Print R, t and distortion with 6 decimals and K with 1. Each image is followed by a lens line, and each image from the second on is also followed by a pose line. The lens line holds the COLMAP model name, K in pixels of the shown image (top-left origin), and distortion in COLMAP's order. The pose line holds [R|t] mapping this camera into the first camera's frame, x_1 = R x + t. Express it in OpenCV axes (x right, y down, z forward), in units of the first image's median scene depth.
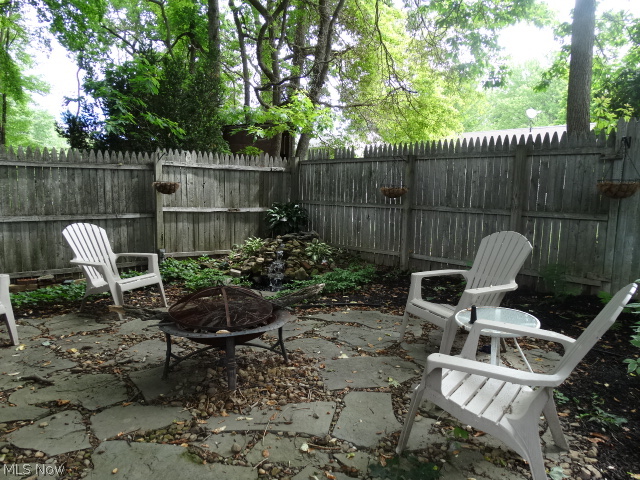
lens RADIAL K [[452.5, 0, 319.8], [0, 452.5, 241.5], [0, 0, 1]] dist [-0.011918, -0.002217]
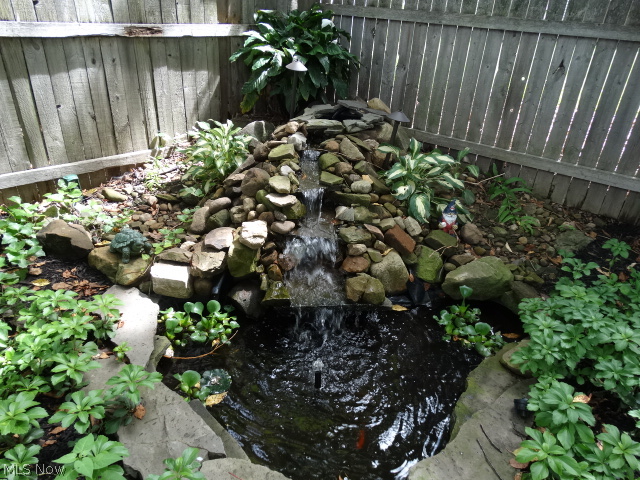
lens RADIAL K [[452.5, 0, 319.1], [0, 452.5, 239.8], [0, 0, 1]] dist [-0.011918, -0.002217]
pose [[0.992172, -0.026730, 0.121987, -0.111444], [-0.020230, 0.929517, 0.368223, -0.053167], [-0.123232, -0.367808, 0.921700, 0.647012]]
